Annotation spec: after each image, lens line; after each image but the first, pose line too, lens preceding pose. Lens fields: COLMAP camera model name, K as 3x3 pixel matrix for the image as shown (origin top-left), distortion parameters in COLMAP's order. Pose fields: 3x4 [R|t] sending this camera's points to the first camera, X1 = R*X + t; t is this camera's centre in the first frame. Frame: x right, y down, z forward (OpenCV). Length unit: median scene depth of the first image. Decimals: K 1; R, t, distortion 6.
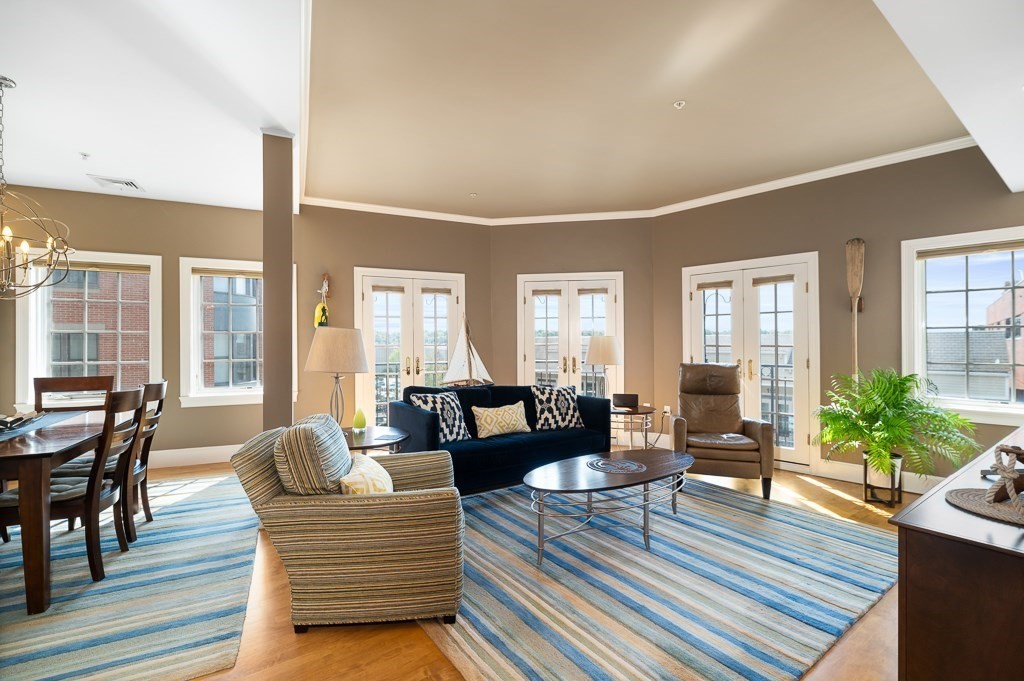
lens RADIAL K [[452.9, 0, 507.3], [0, 452.9, 335.7], [0, 0, 1]] dist [0.000459, 0.000113]
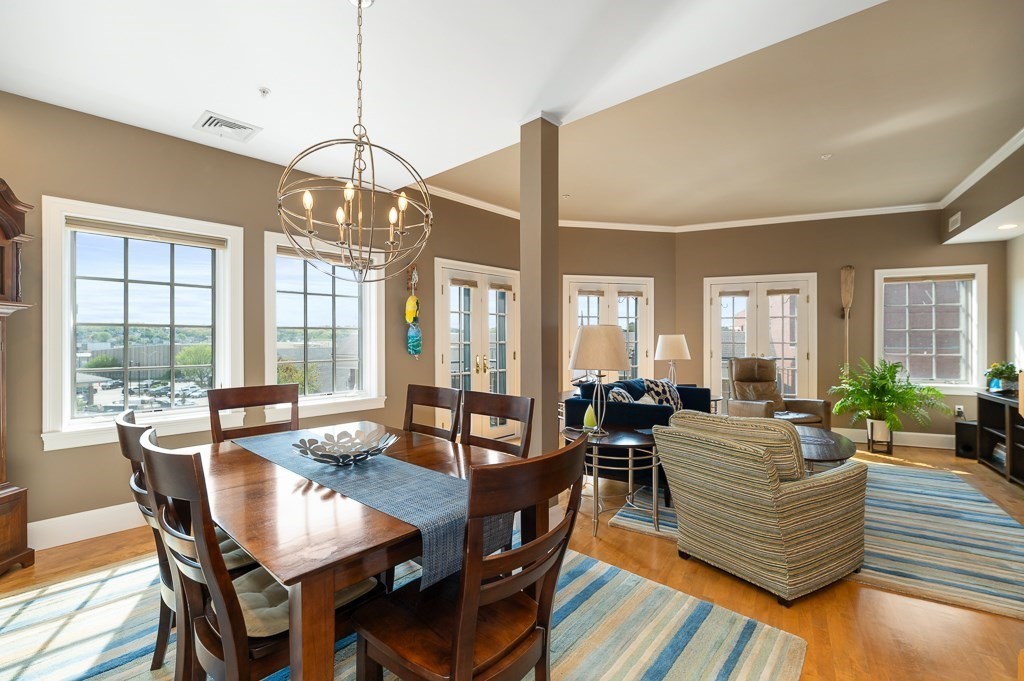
lens RADIAL K [[452.9, 0, 509.3], [0, 452.9, 332.6], [0, 0, 1]] dist [0.000459, 0.000113]
pose [[0.920196, 0.007136, 0.391392, -0.701332], [-0.006949, 0.999974, -0.001894, 0.001343], [-0.391395, -0.000977, 0.920222, 0.122676]]
